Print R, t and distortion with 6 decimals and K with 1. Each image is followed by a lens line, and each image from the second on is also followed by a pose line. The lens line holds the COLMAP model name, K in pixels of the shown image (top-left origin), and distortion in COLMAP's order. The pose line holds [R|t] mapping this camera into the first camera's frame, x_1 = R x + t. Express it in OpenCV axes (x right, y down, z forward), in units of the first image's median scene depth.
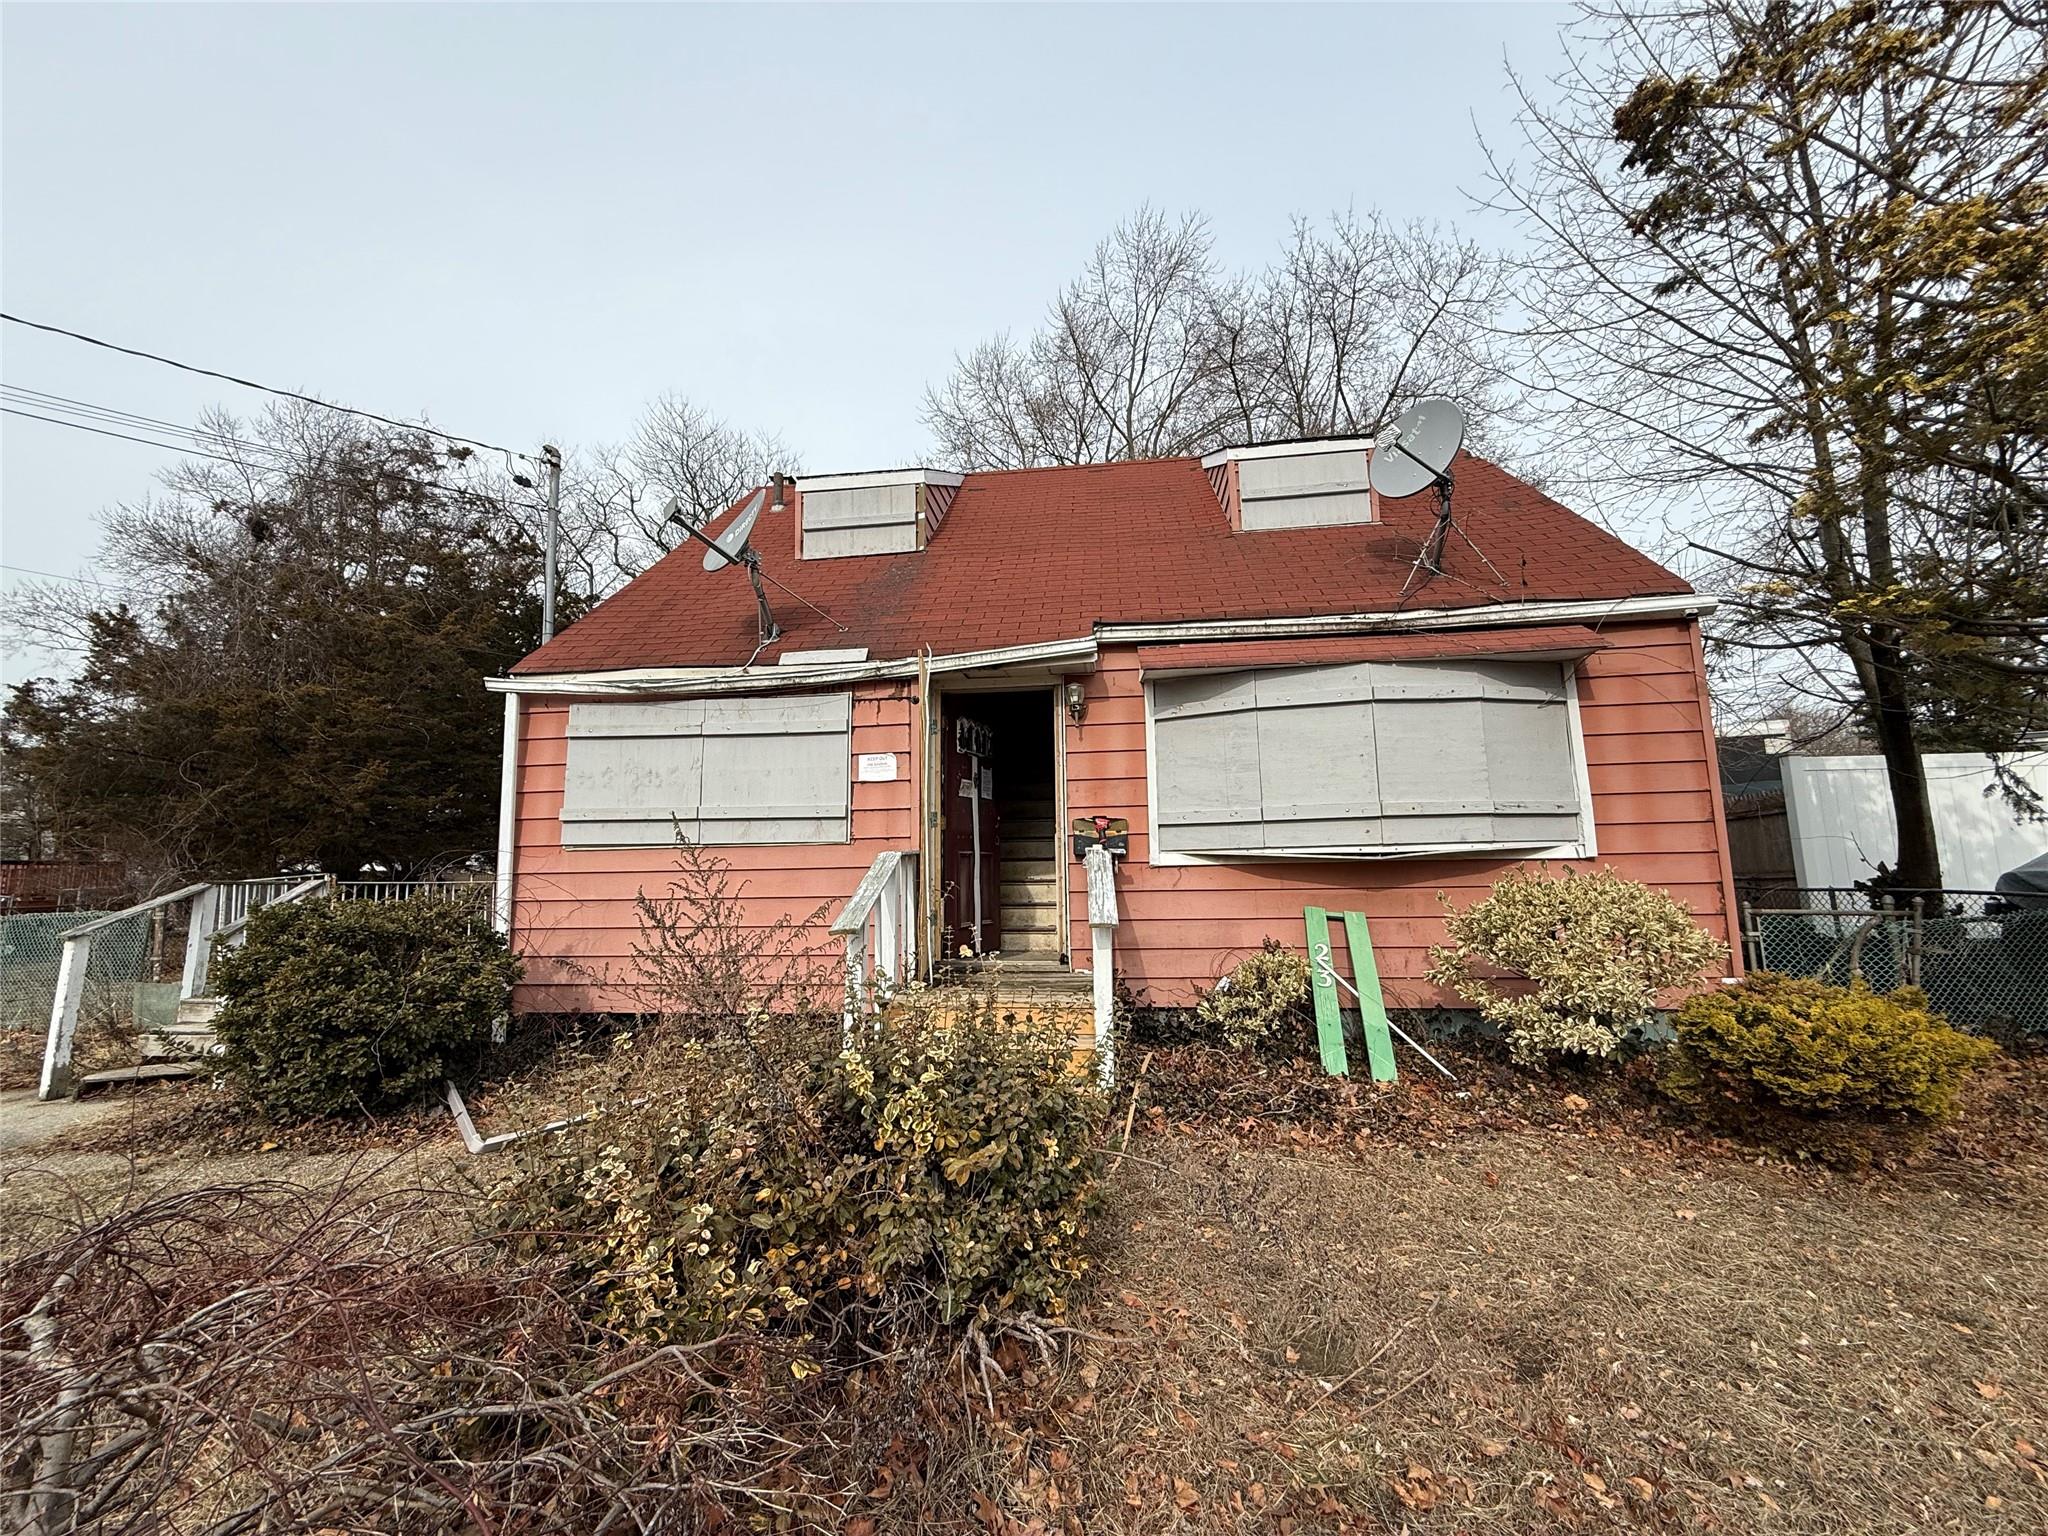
lens RADIAL K [[821.2, 0, 1024.0], [0, 821.2, 768.0], [0, 0, 1]] dist [-0.001051, -0.000139]
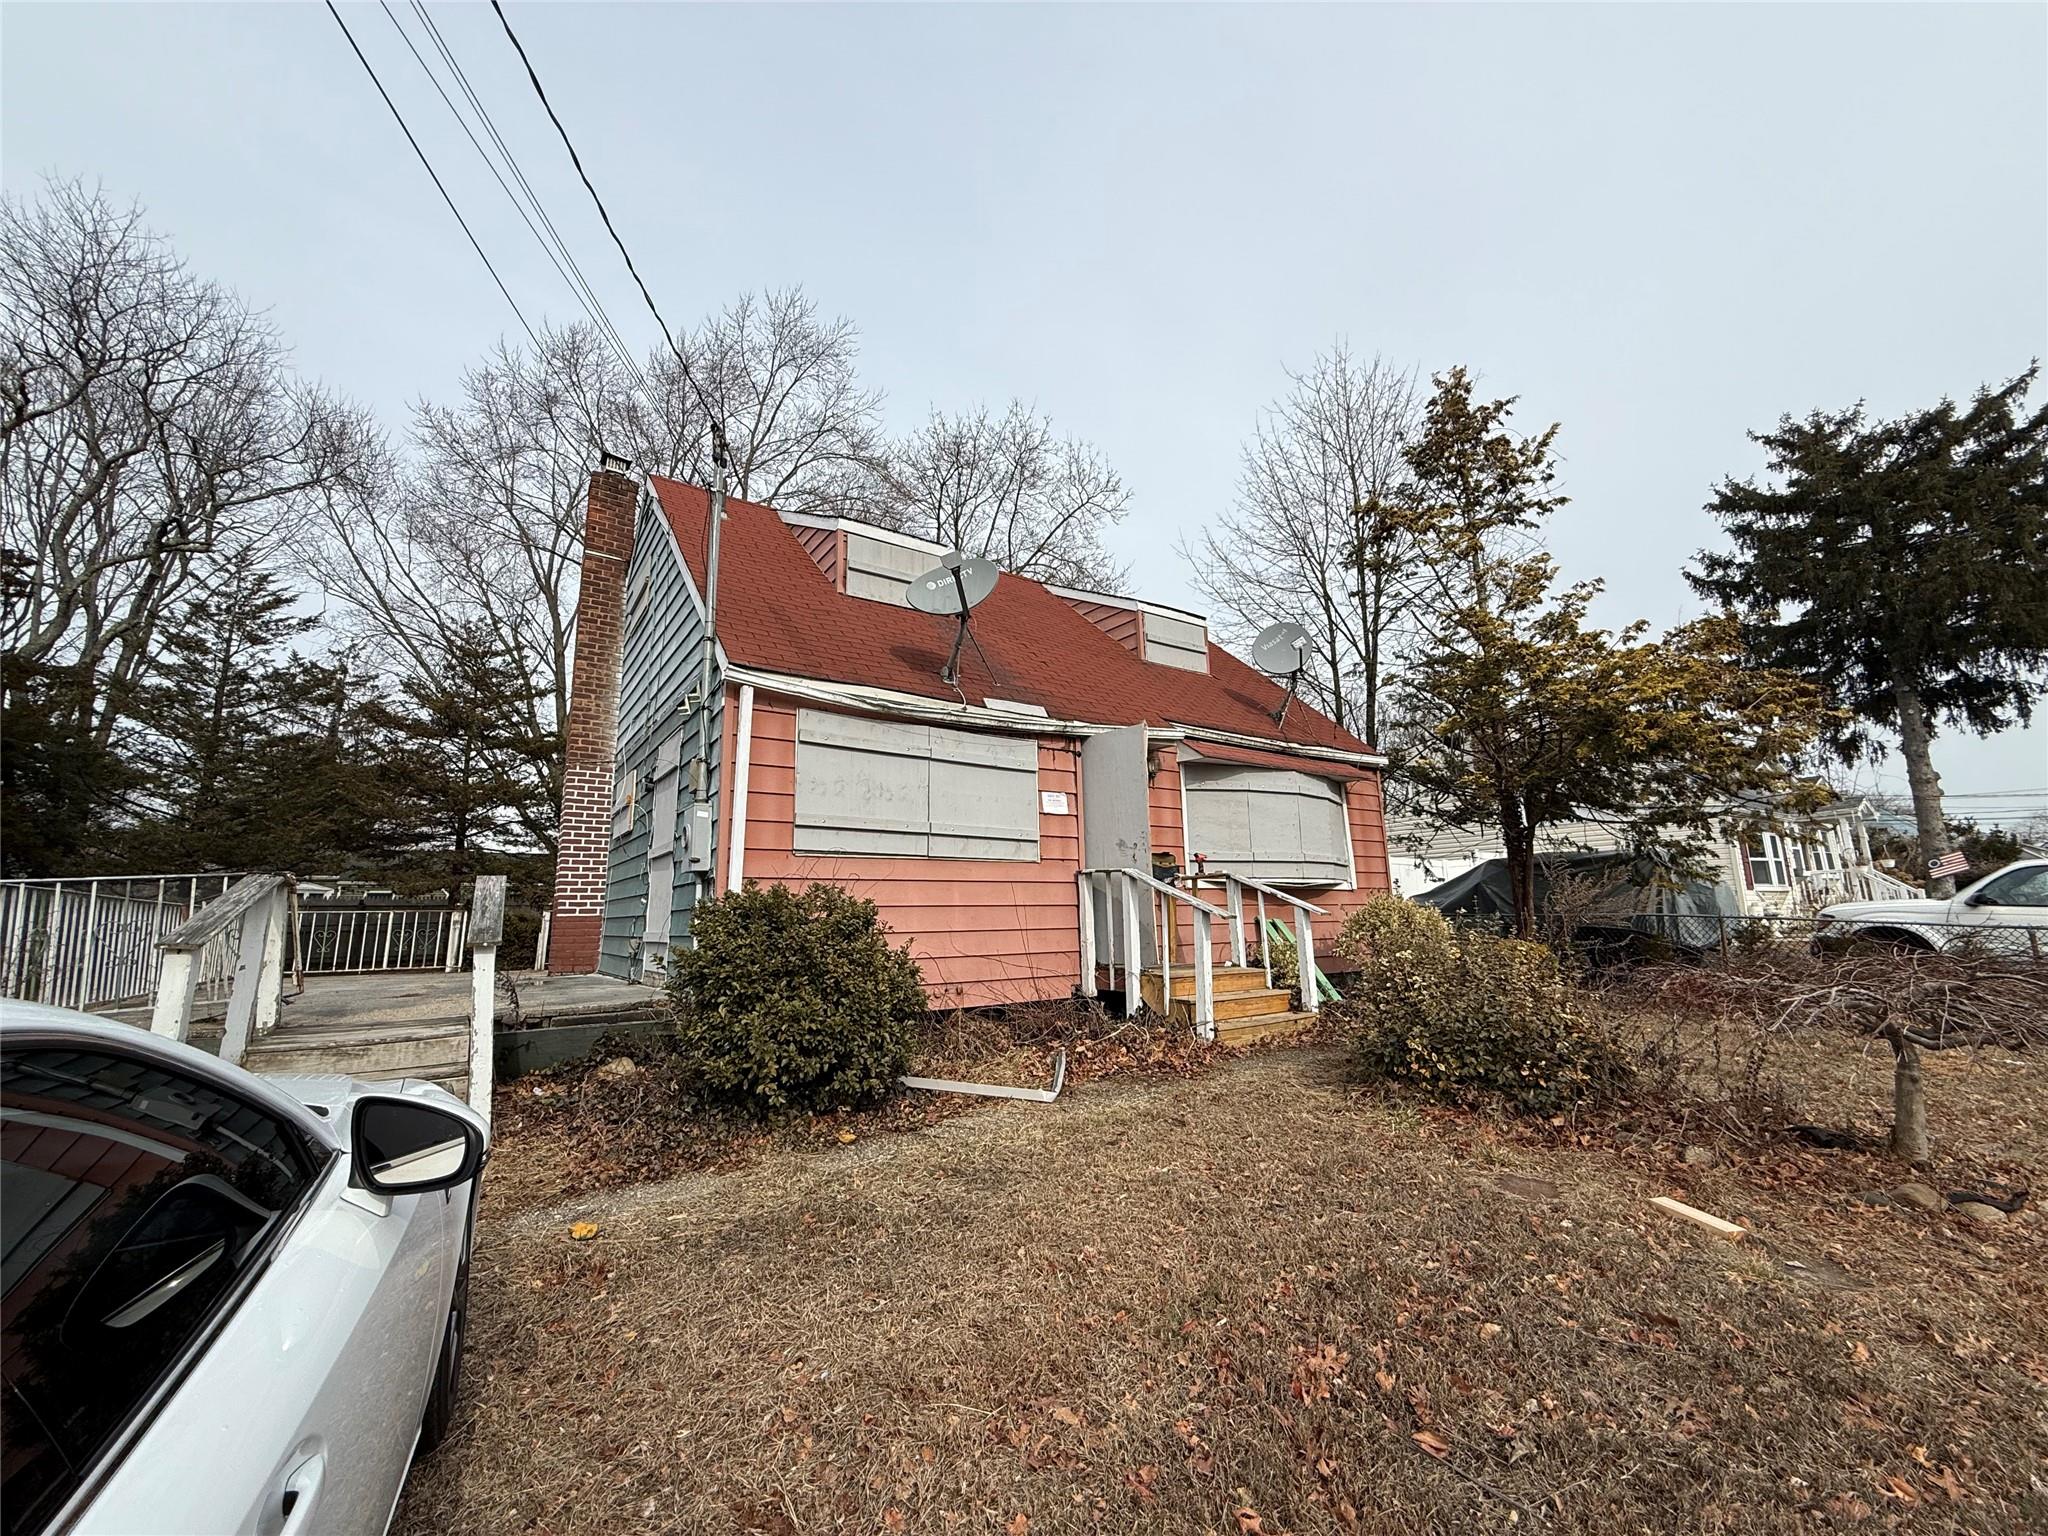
lens RADIAL K [[821.2, 0, 1024.0], [0, 821.2, 768.0], [0, 0, 1]] dist [-0.001051, -0.000139]
pose [[0.748601, 0.126307, 0.650879, -1.022968], [-0.080593, 0.991742, -0.099761, 0.074237], [-0.658104, 0.022225, 0.752599, 0.078250]]
